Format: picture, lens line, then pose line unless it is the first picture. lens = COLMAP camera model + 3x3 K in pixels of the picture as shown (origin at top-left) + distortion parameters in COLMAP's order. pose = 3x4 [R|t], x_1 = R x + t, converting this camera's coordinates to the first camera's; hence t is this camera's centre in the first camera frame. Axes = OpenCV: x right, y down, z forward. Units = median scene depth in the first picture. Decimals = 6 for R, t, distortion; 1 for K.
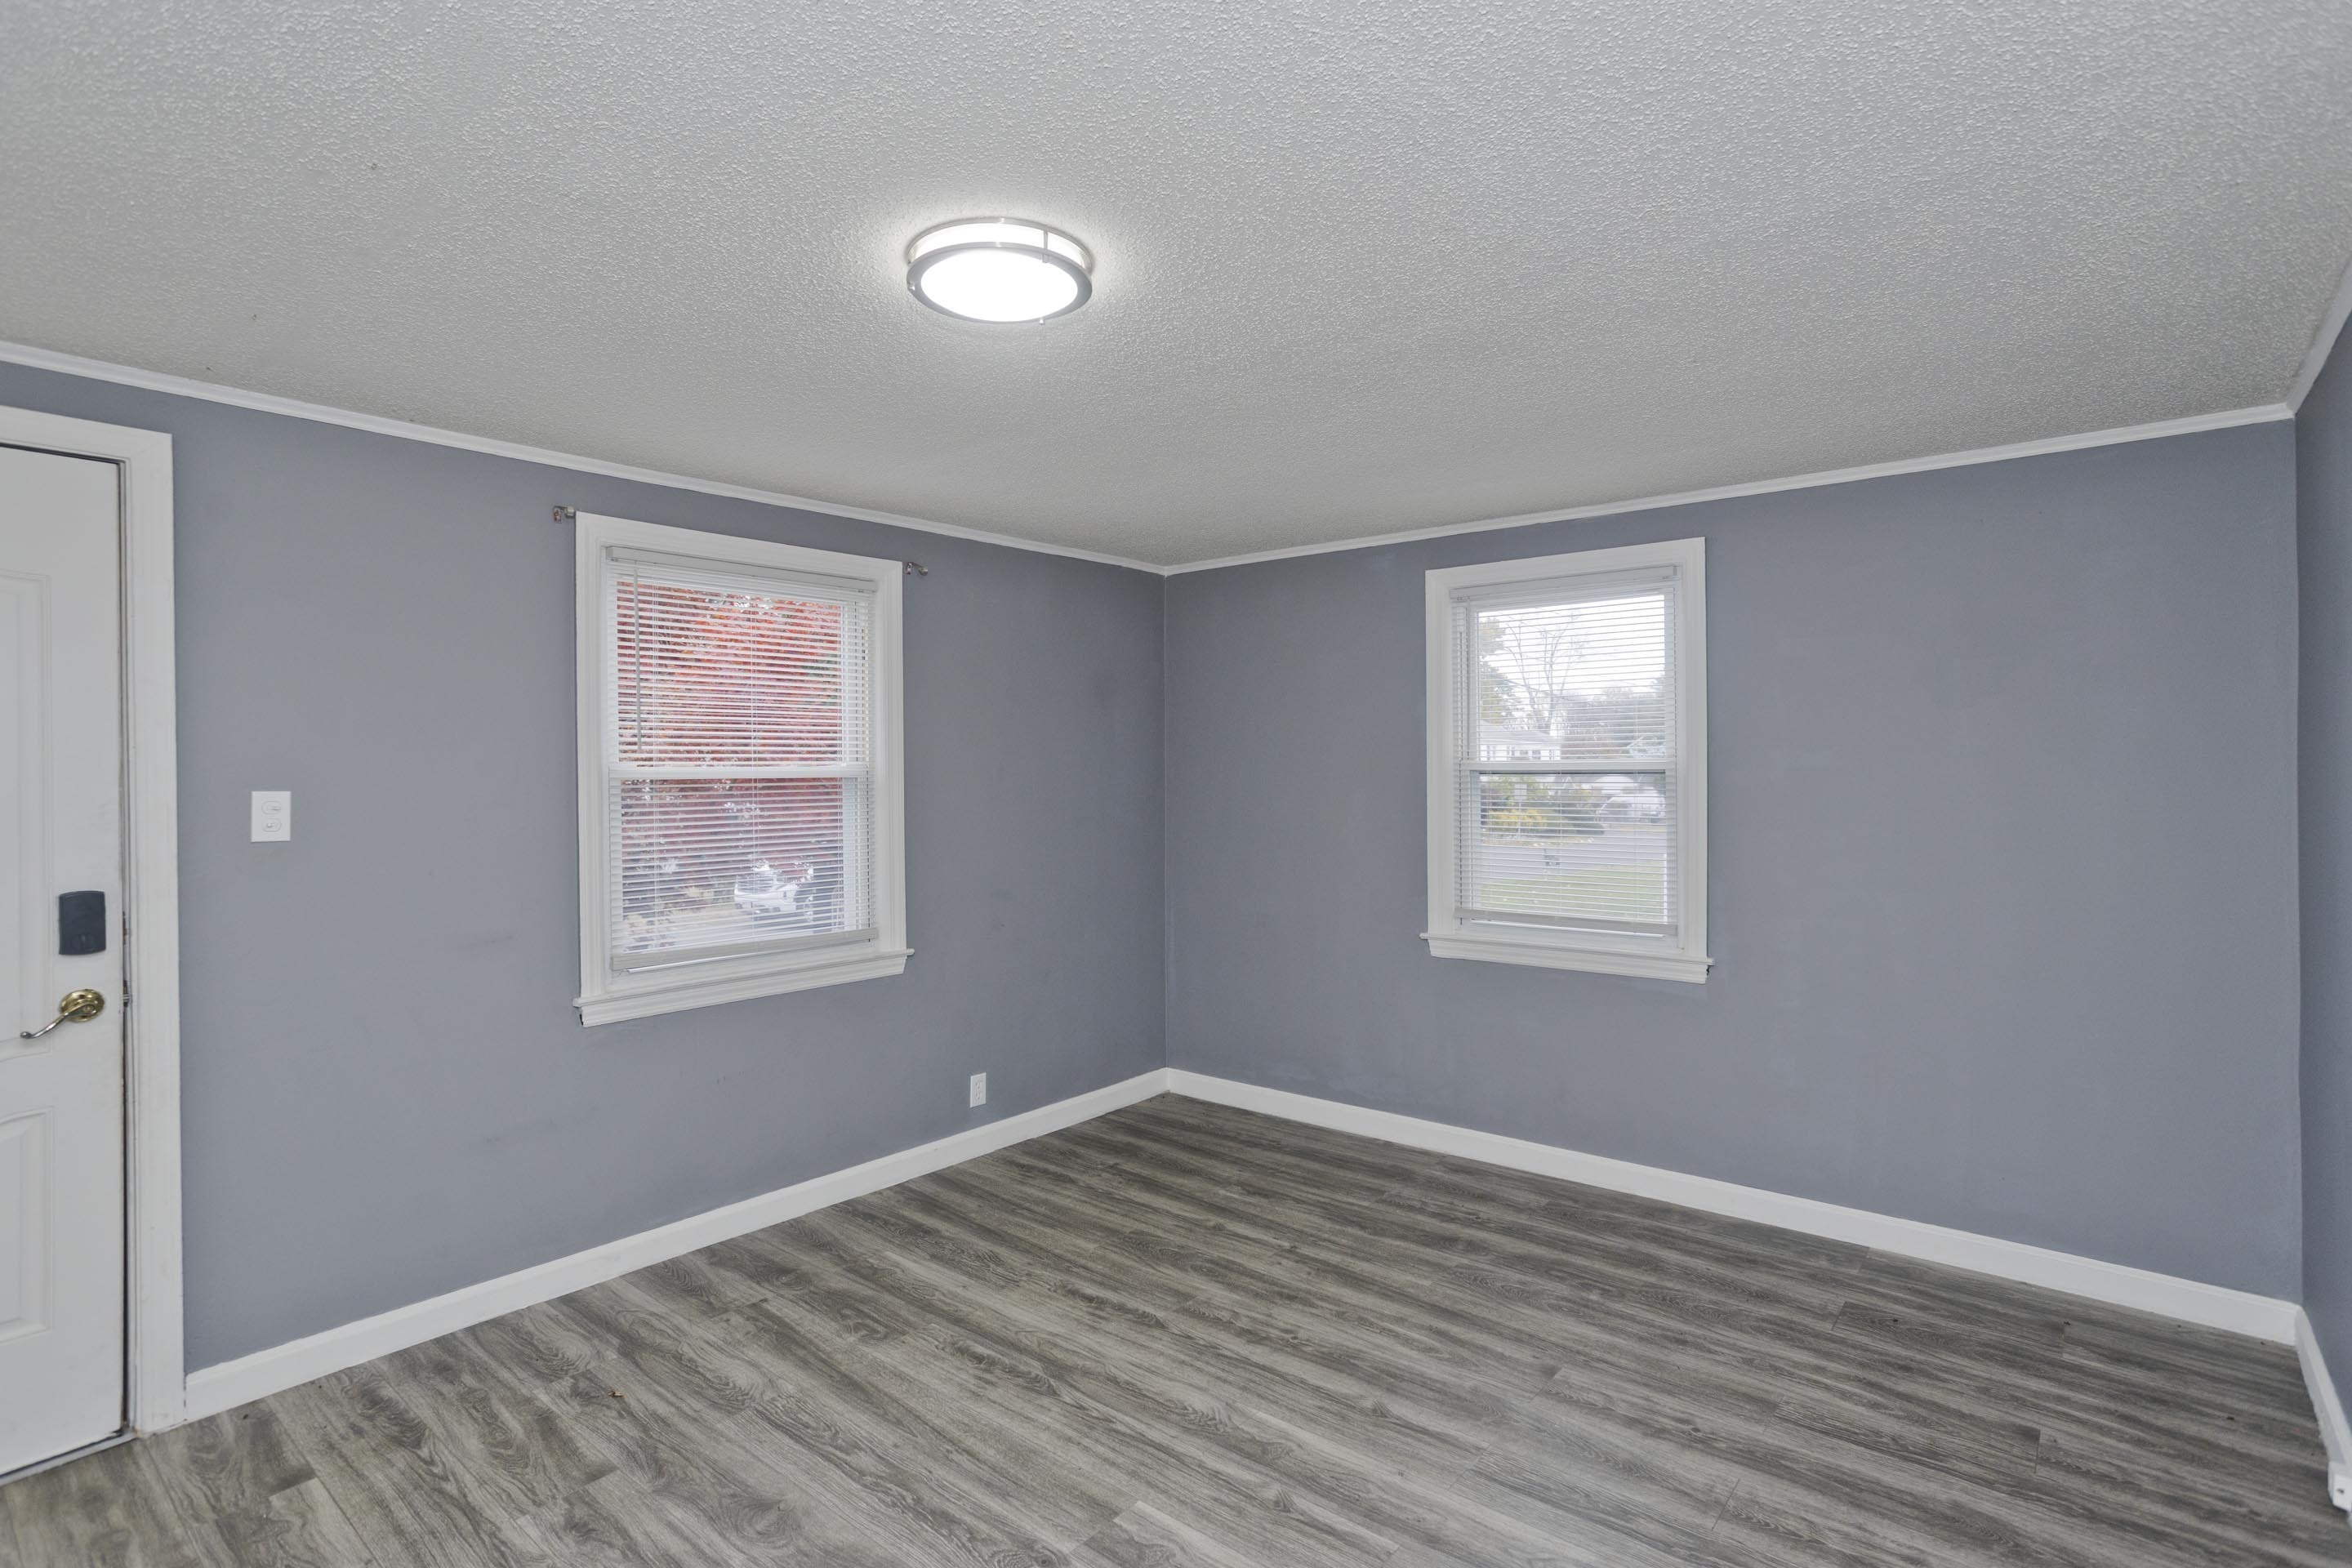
lens RADIAL K [[1125.1, 0, 1171.2], [0, 1125.1, 767.4], [0, 0, 1]] dist [-0.048371, 0.030055]
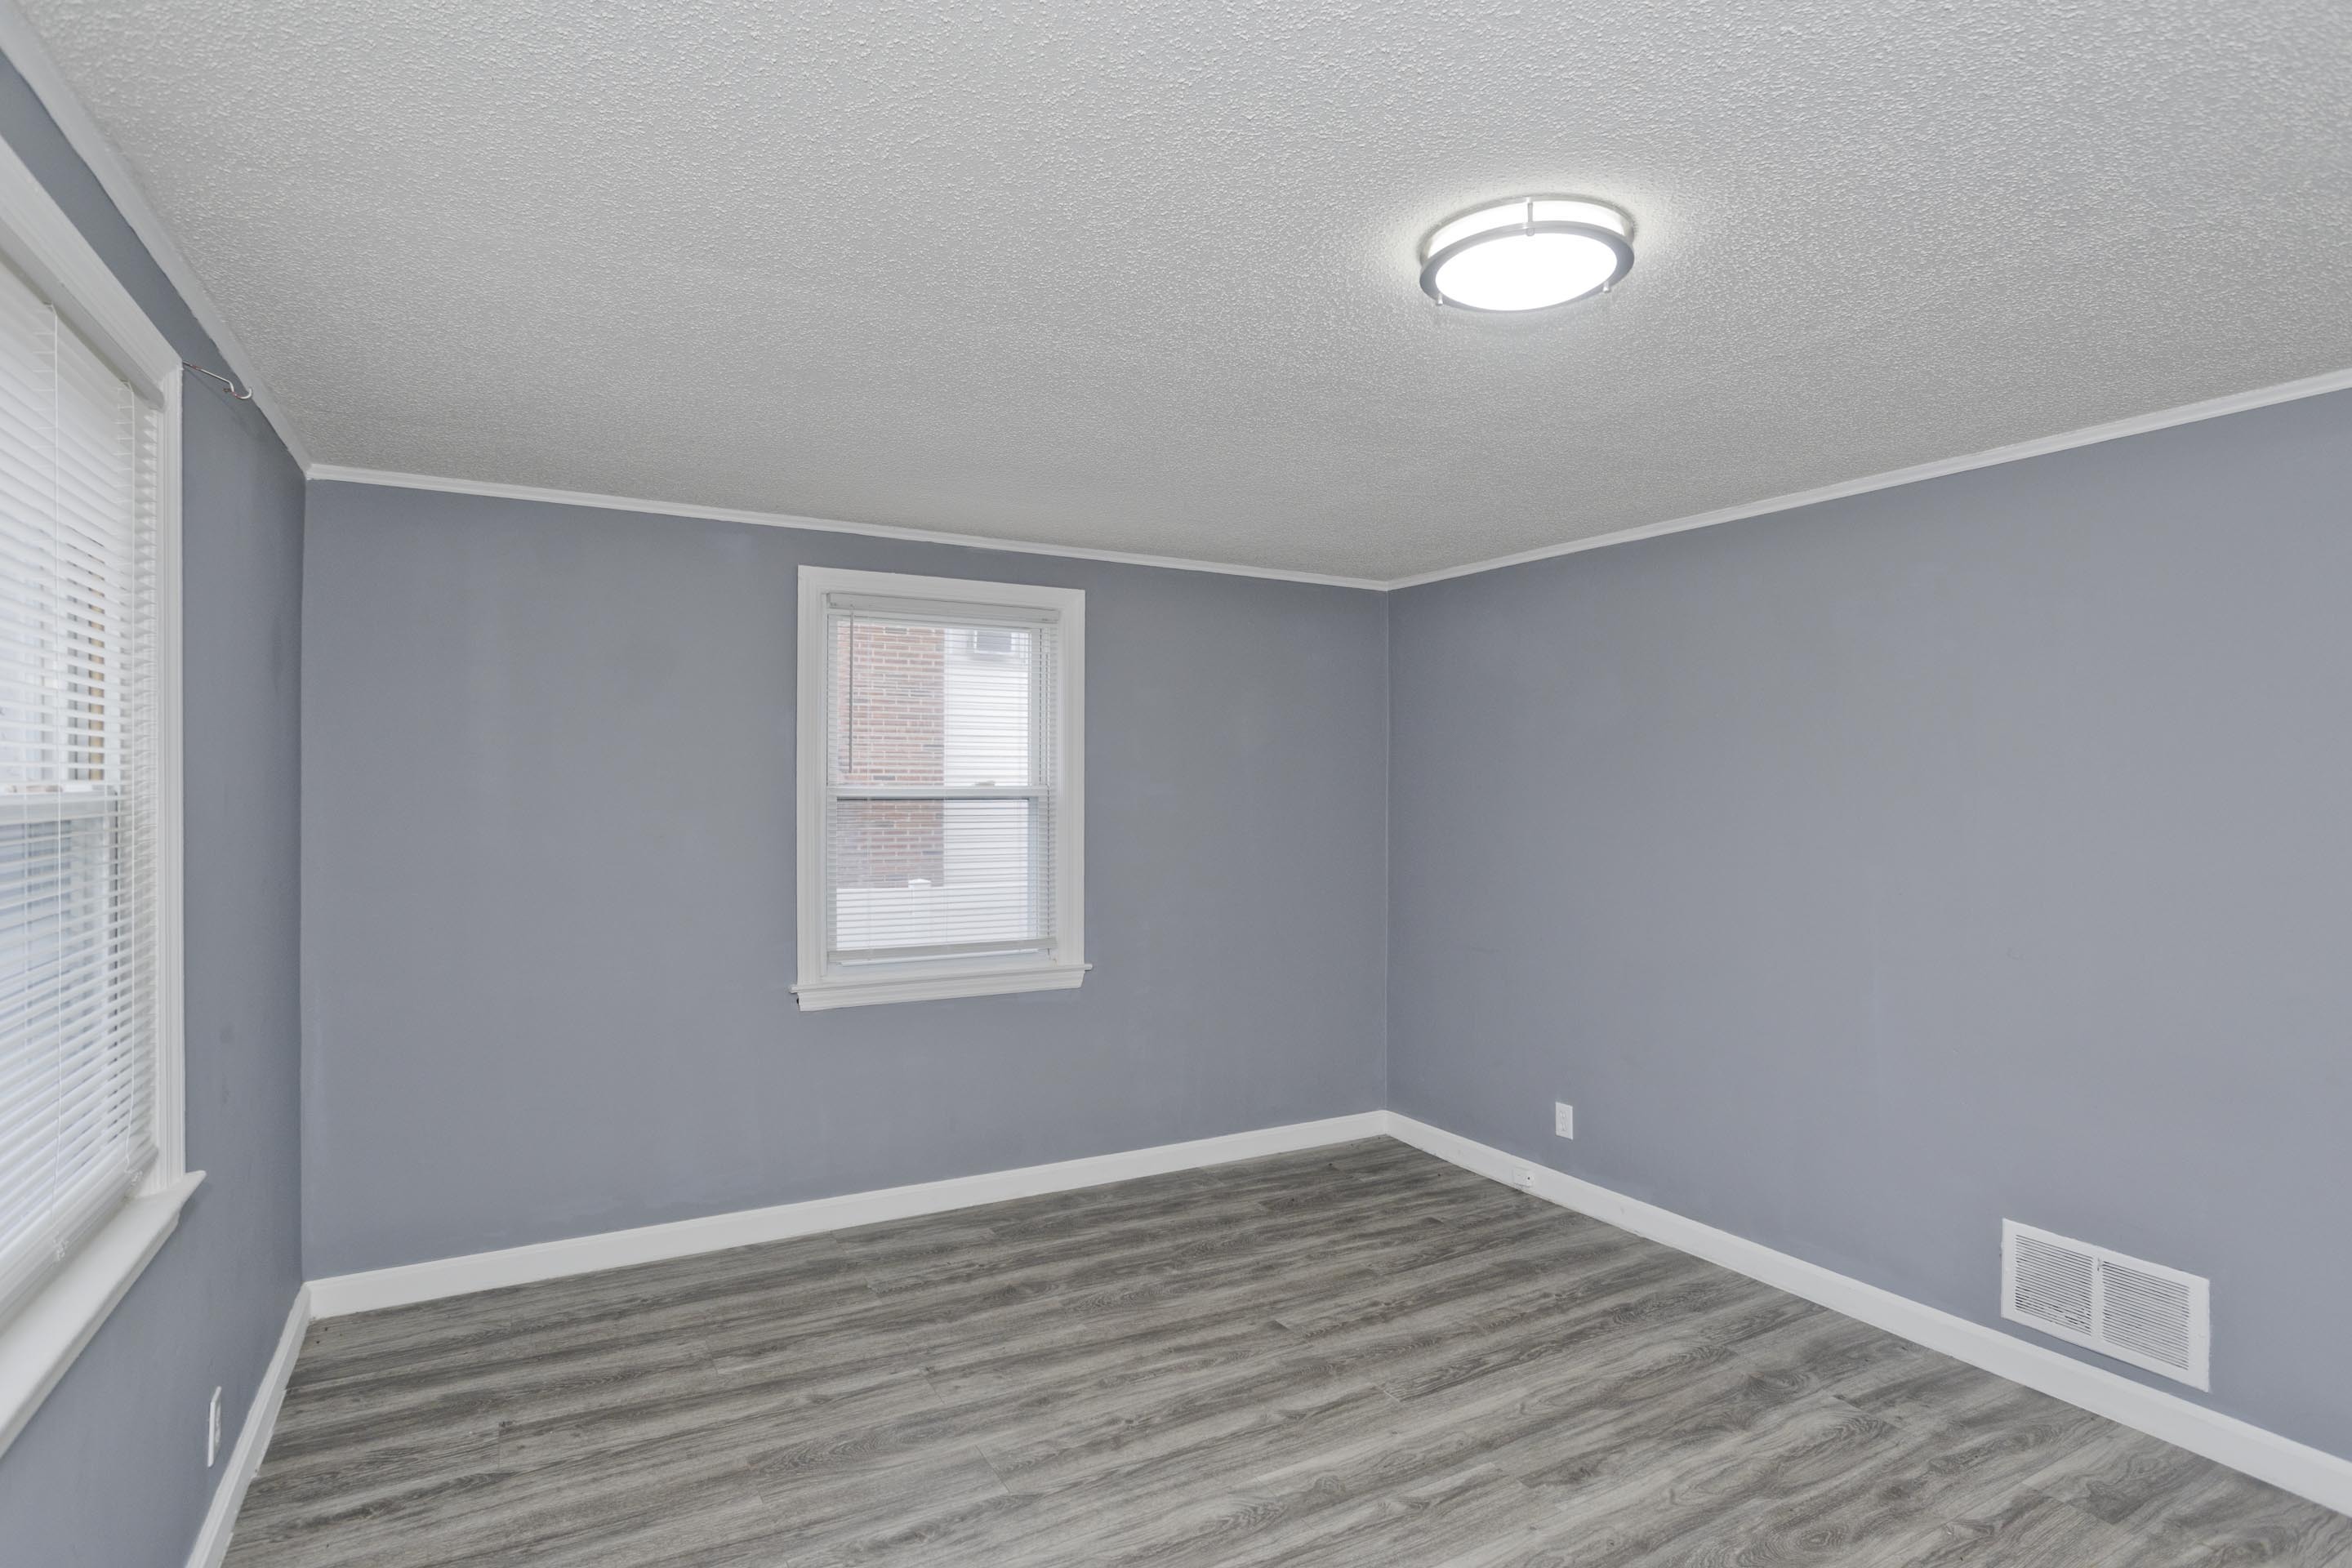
lens RADIAL K [[1166.7, 0, 1176.0], [0, 1166.7, 784.0], [0, 0, 1]] dist [-0.048470, 0.034546]
pose [[0.368416, 0.012584, 0.929576, -0.808638], [-0.009483, 0.999907, -0.009777, -0.000421], [-0.929613, -0.005213, 0.368501, 0.659714]]
